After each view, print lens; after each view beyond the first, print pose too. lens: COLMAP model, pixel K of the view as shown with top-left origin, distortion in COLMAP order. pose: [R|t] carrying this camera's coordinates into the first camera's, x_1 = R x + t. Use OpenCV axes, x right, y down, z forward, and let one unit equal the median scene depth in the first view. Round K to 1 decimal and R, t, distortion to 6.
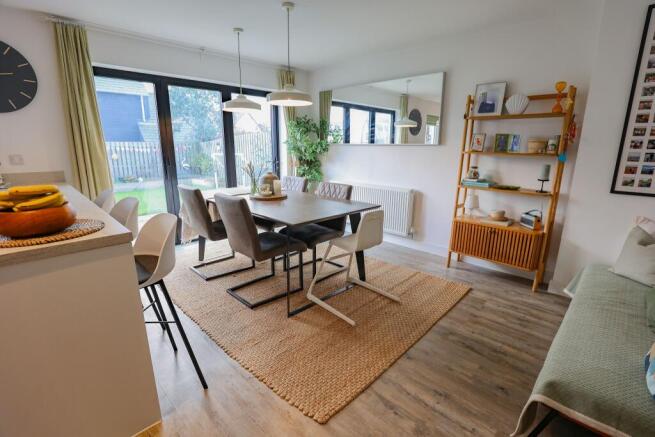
lens RADIAL K [[304.8, 0, 324.7], [0, 304.8, 217.8], [0, 0, 1]] dist [-0.024238, -0.000432]
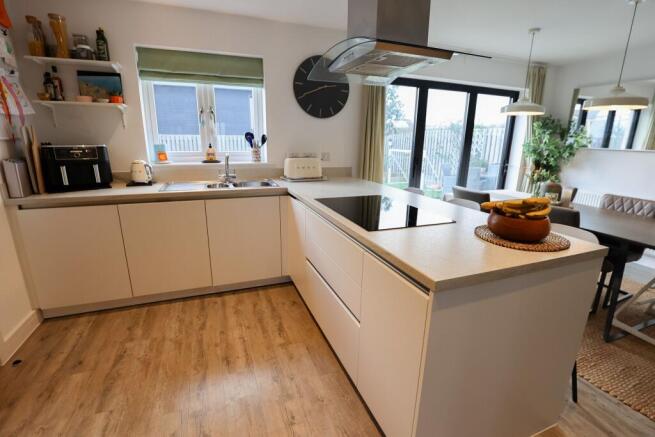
lens RADIAL K [[304.8, 0, 327.5], [0, 304.8, 216.4], [0, 0, 1]] dist [-0.024238, -0.000432]
pose [[0.916368, 0.112458, -0.384218, -0.320774], [-0.106560, 0.993629, 0.036680, 0.001527], [0.385896, 0.007330, 0.922513, -0.089053]]
